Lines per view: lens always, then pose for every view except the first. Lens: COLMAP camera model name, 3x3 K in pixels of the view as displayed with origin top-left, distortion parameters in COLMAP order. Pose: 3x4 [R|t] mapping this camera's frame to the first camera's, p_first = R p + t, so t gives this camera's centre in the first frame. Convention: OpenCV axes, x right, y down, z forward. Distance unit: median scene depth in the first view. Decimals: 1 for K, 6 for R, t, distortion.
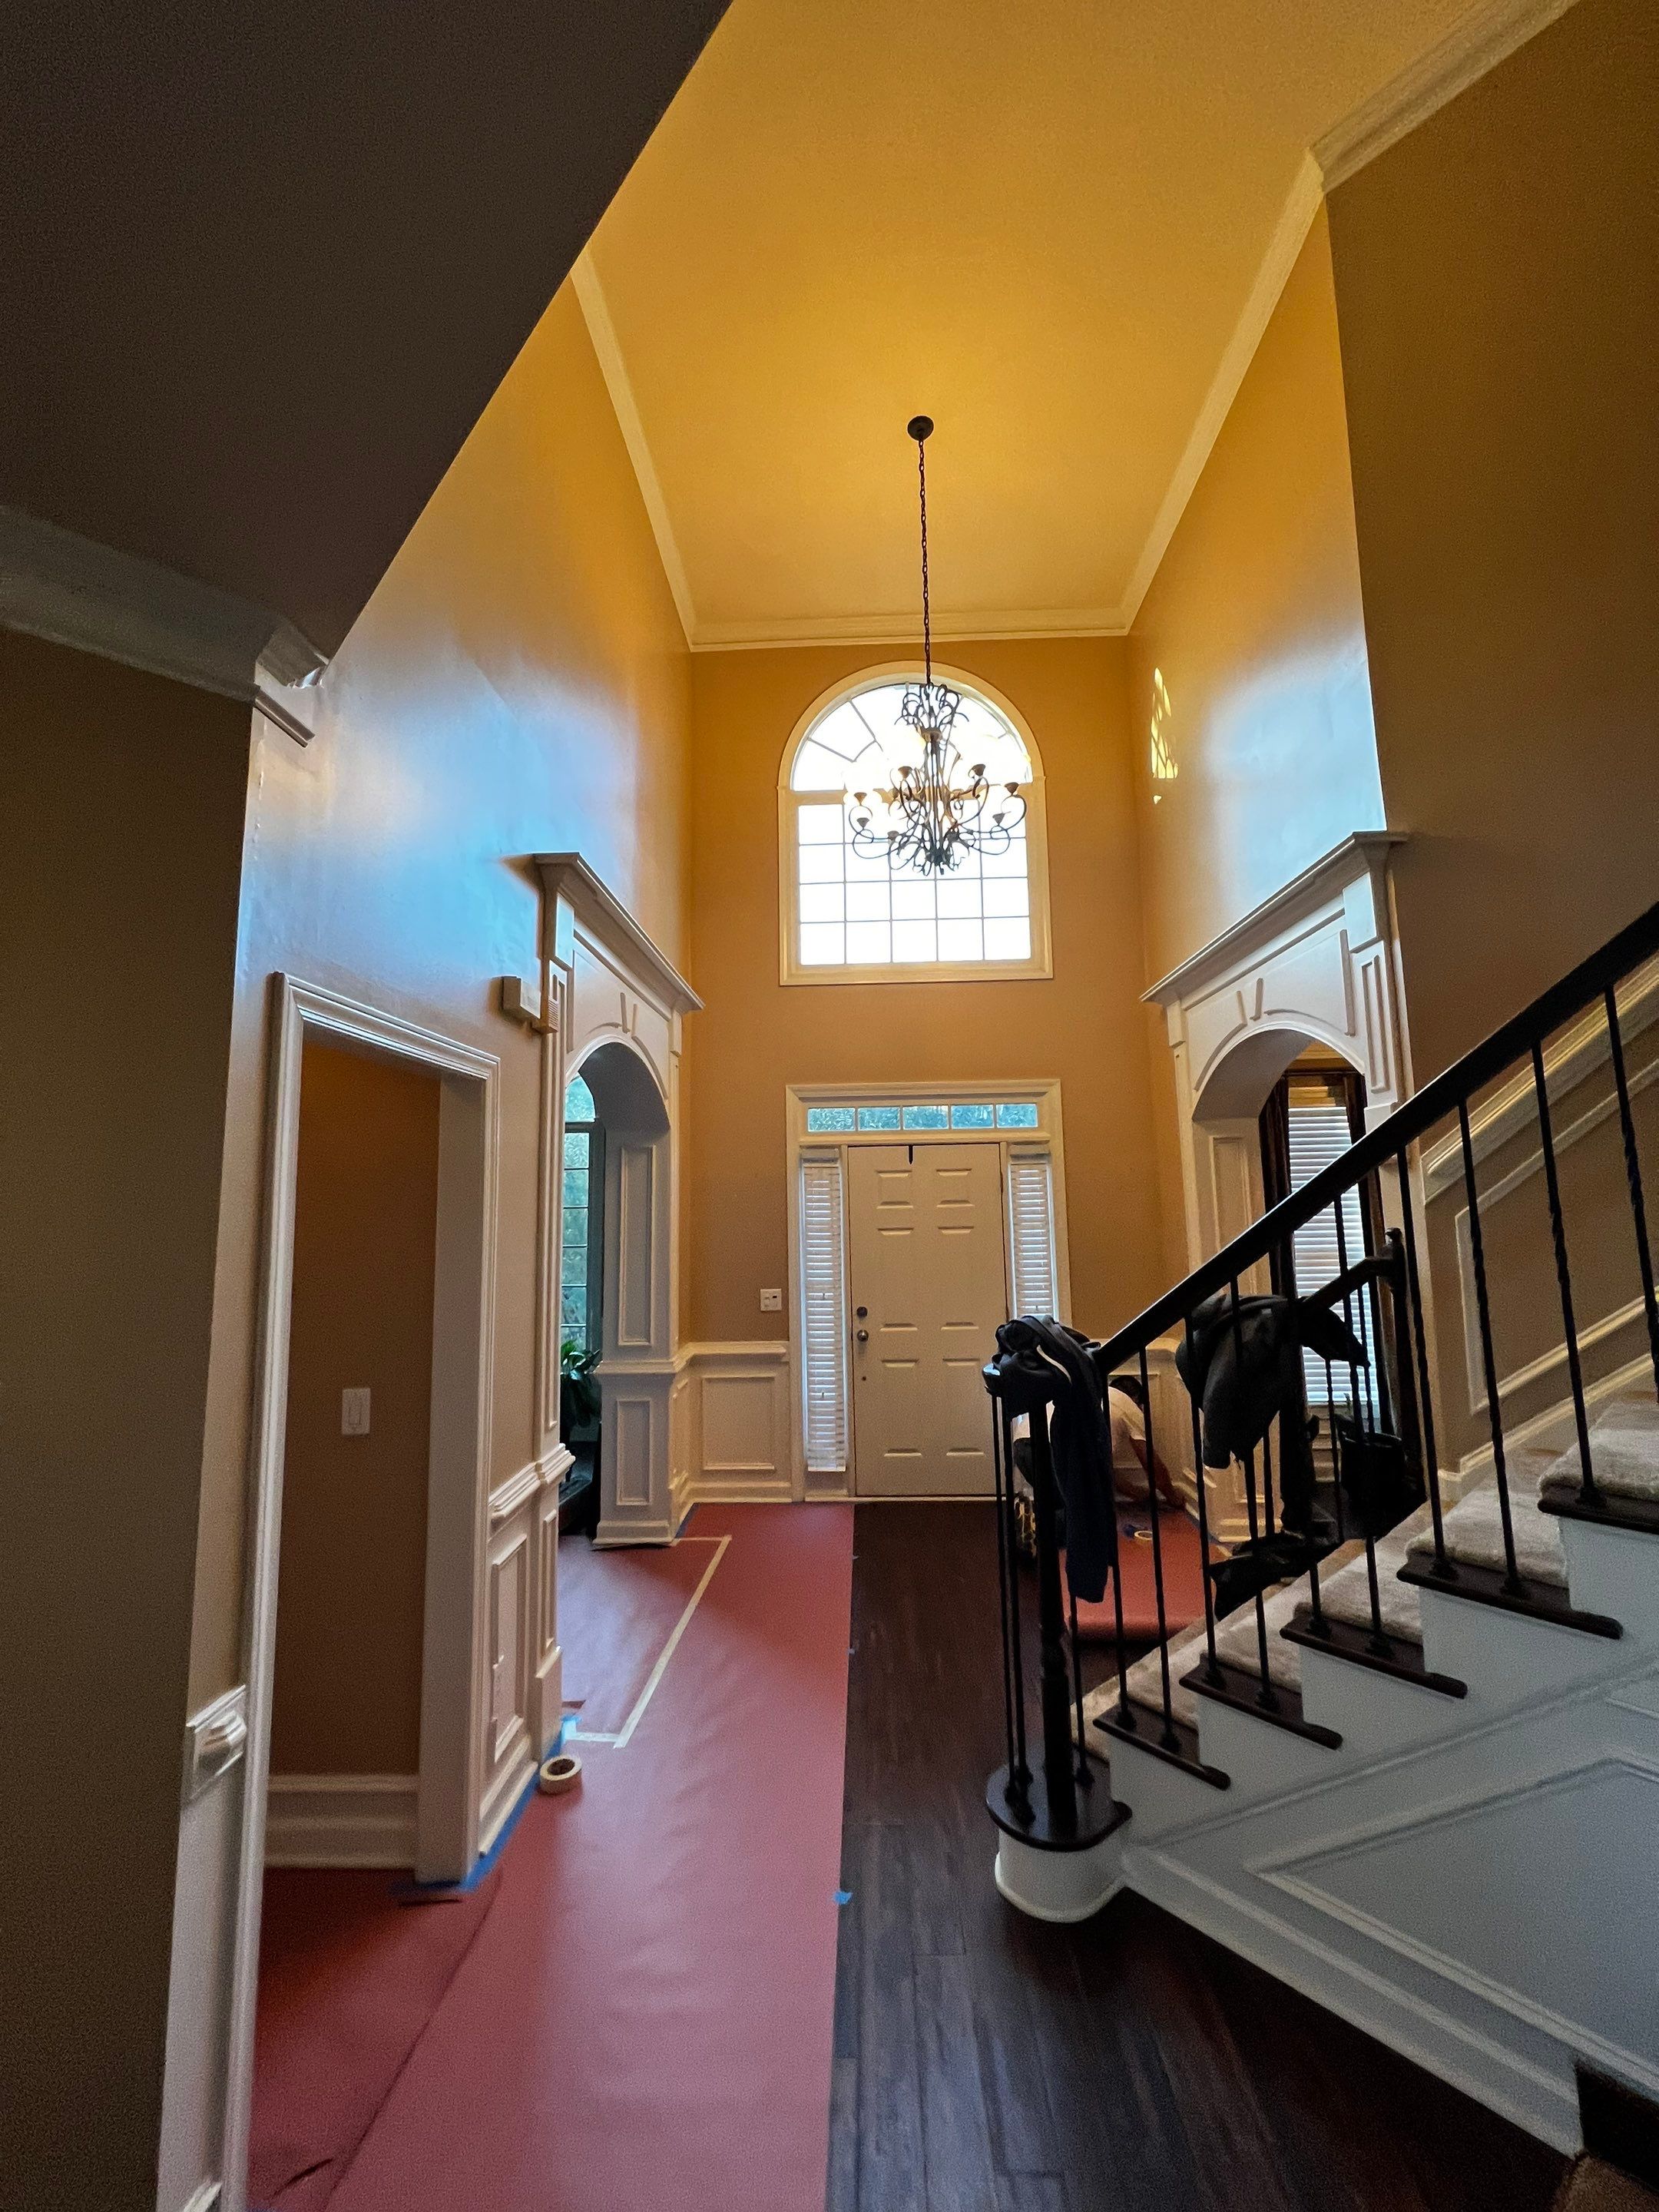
lens RADIAL K [[887.3, 0, 829.5], [0, 887.3, 1106.0], [0, 0, 1]] dist [-0.000507, 0.000429]
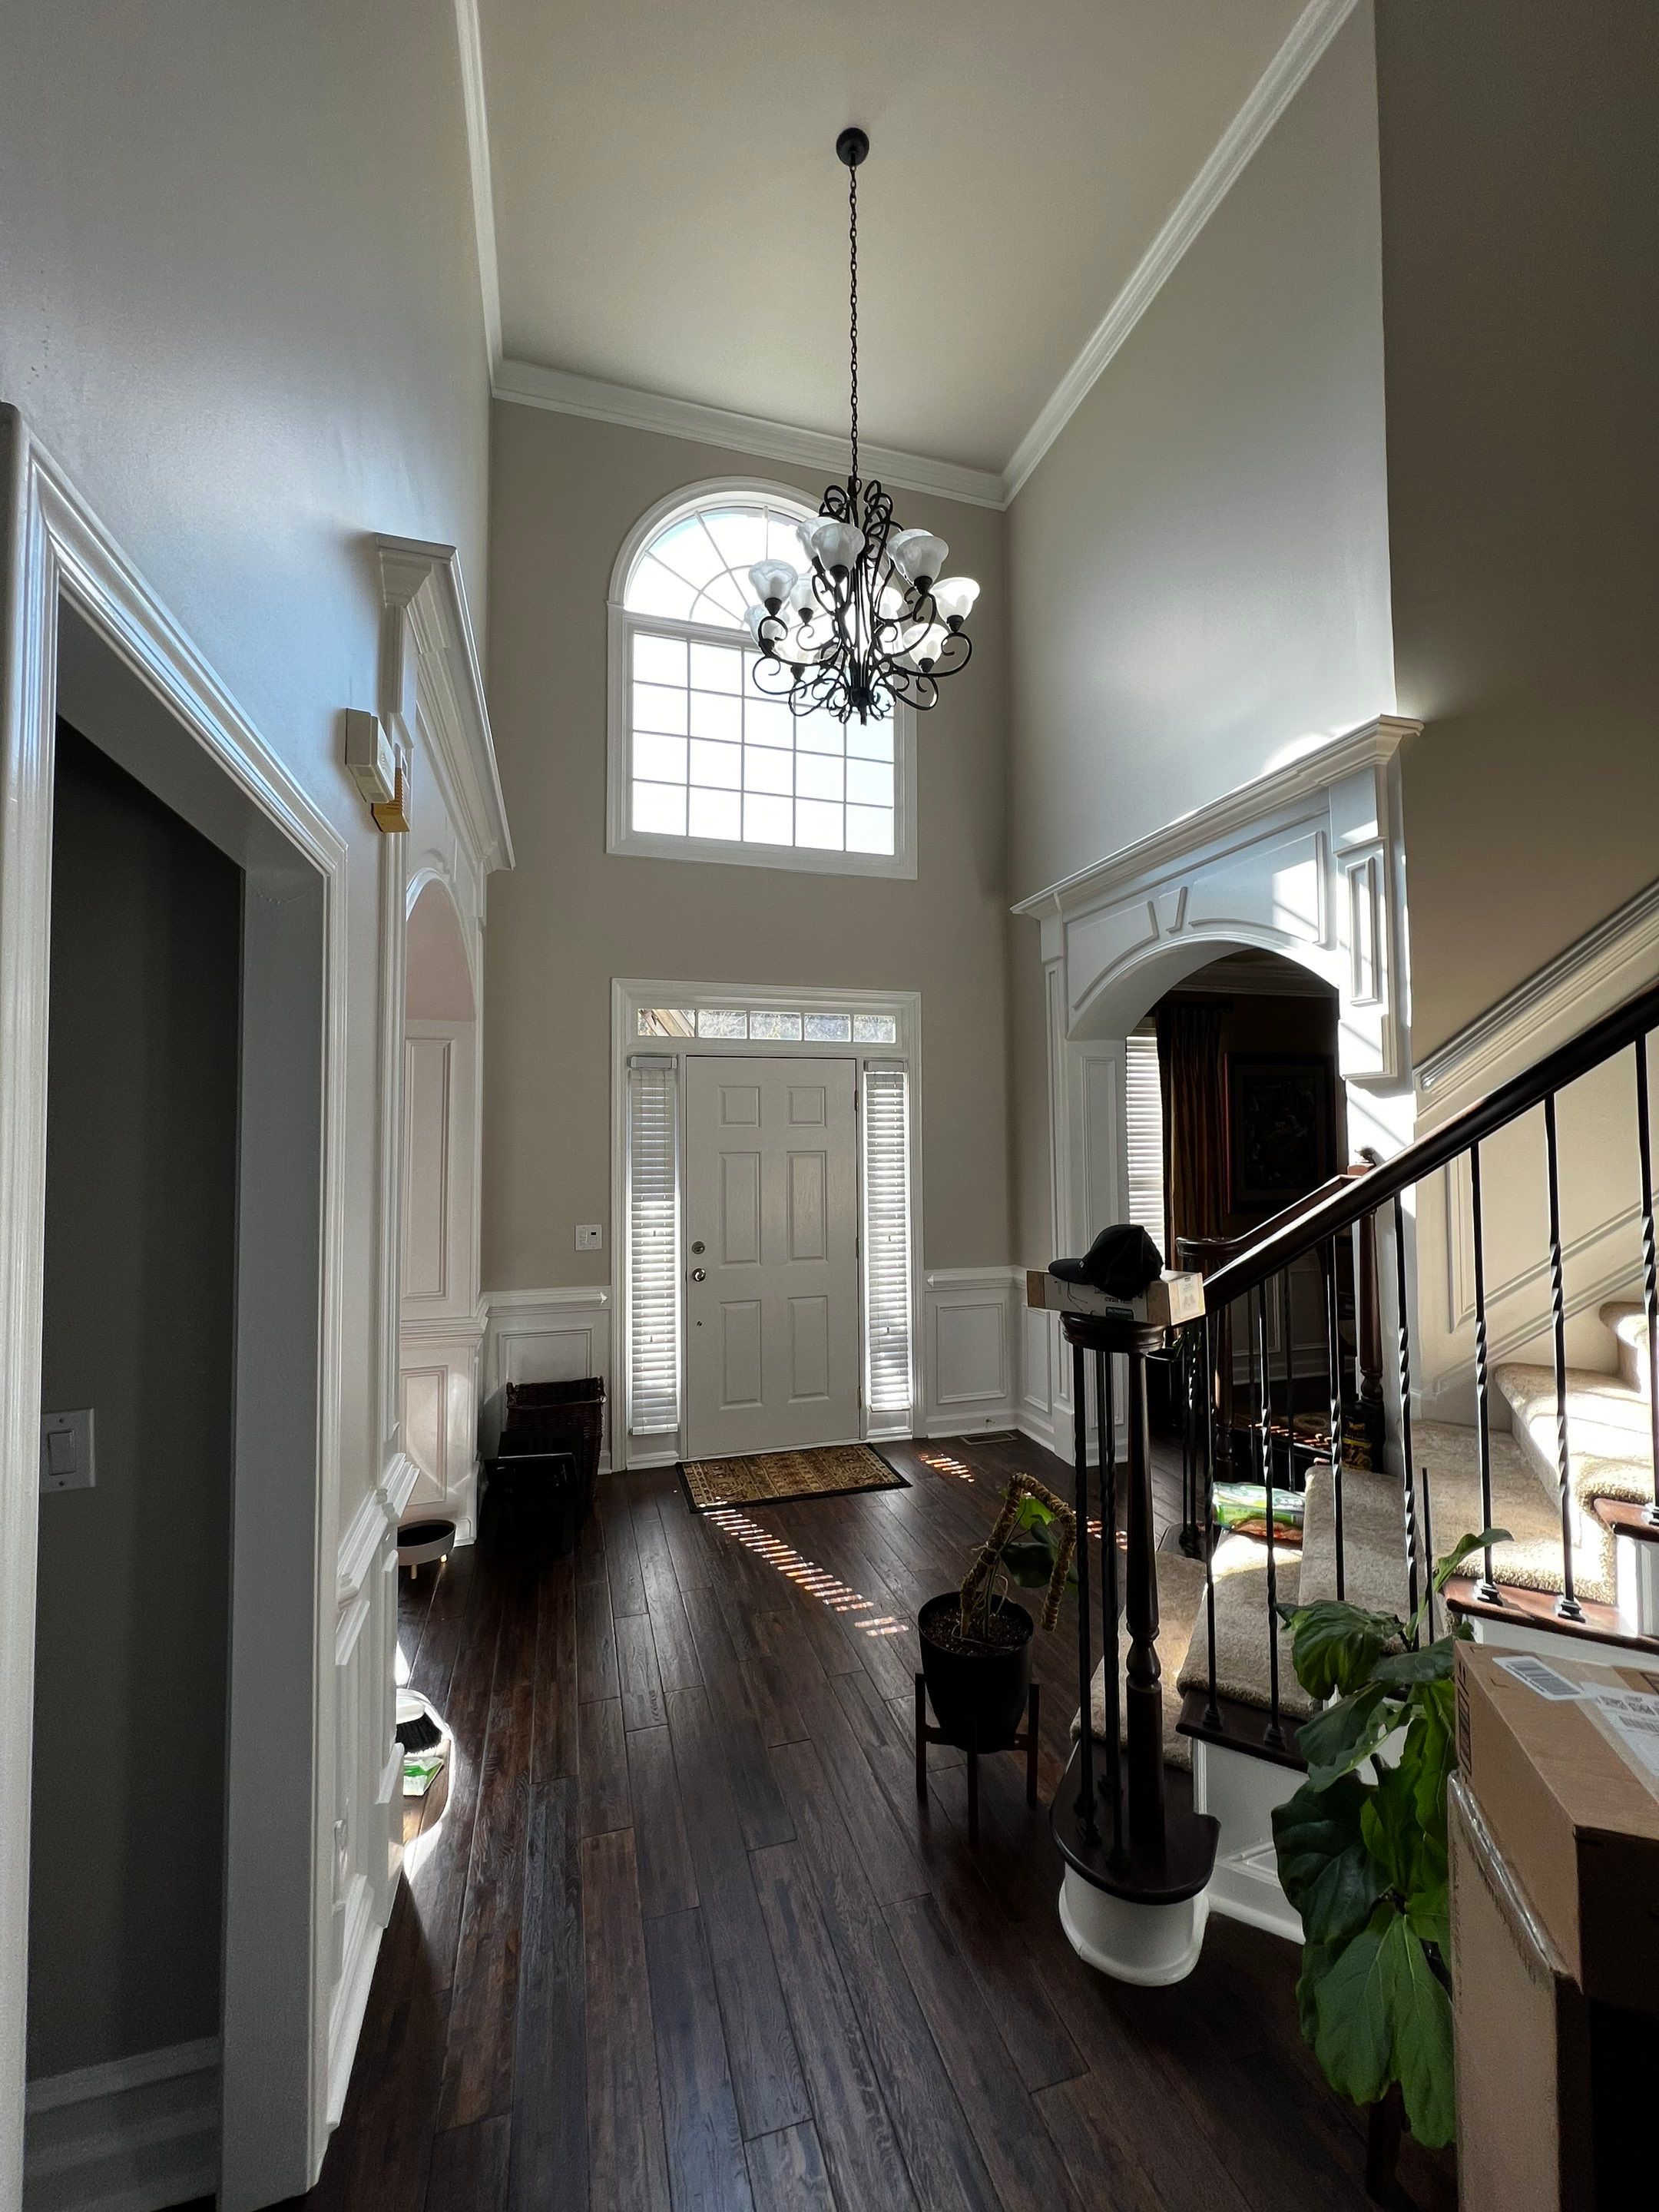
lens RADIAL K [[887.3, 0, 829.5], [0, 887.3, 1106.0], [0, 0, 1]] dist [-0.000507, 0.000429]
pose [[0.944379, 0.023402, 0.328026, -0.128534], [-0.046785, 0.996880, 0.063574, 0.033561], [-0.325515, -0.075385, 0.942527, 0.159654]]
